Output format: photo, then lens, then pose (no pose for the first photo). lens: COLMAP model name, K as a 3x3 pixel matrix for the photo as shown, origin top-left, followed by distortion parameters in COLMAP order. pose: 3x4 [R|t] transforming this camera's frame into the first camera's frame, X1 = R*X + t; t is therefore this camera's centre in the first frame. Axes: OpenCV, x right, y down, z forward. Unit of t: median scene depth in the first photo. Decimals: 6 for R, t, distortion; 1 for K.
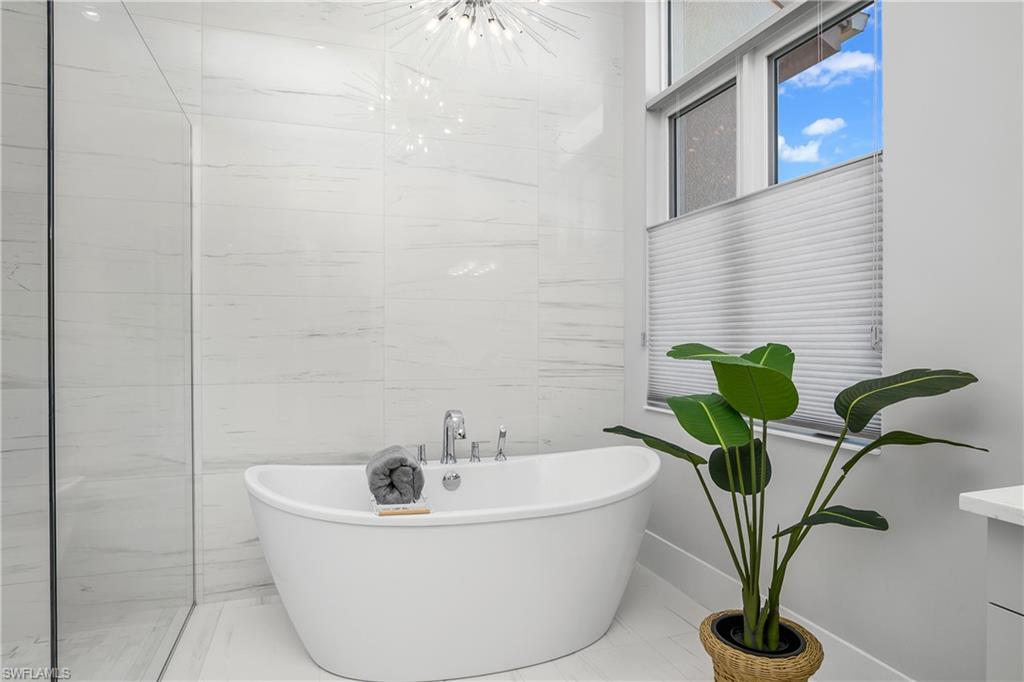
lens RADIAL K [[591.9, 0, 506.8], [0, 591.9, 340.2], [0, 0, 1]] dist [-0.002057, 0.000467]
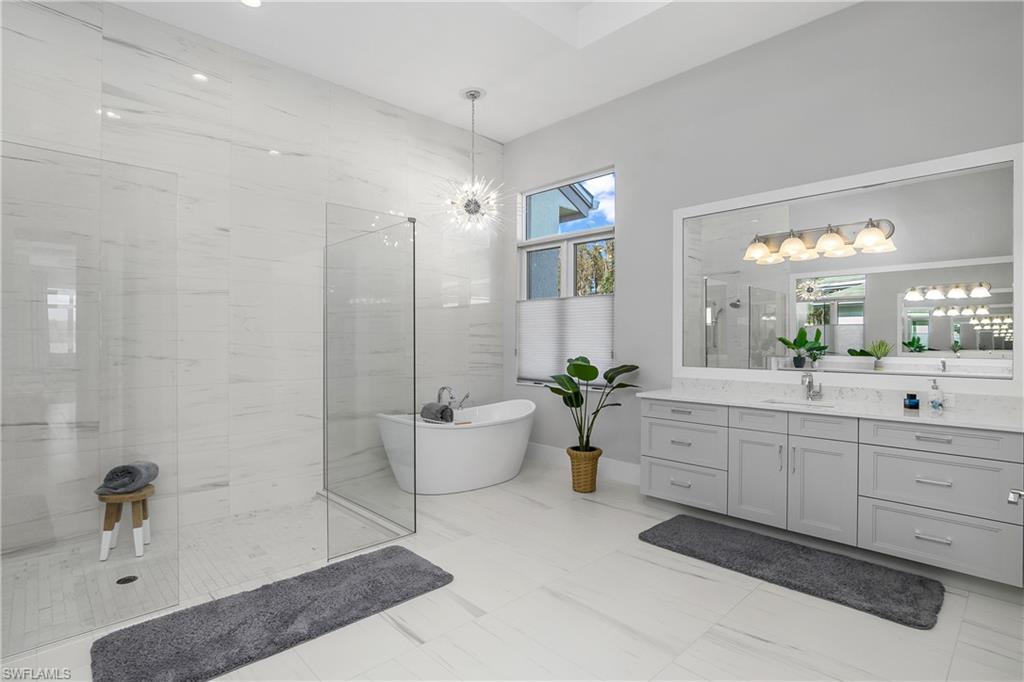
lens RADIAL K [[509.6, 0, 516.7], [0, 509.6, 341.4], [0, 0, 1]] dist [0.020265, 0.000292]
pose [[0.904970, 0.001124, 0.425474, -0.953597], [-0.003139, 0.999987, 0.004037, -0.082965], [-0.425464, -0.004989, 0.904961, -1.185824]]
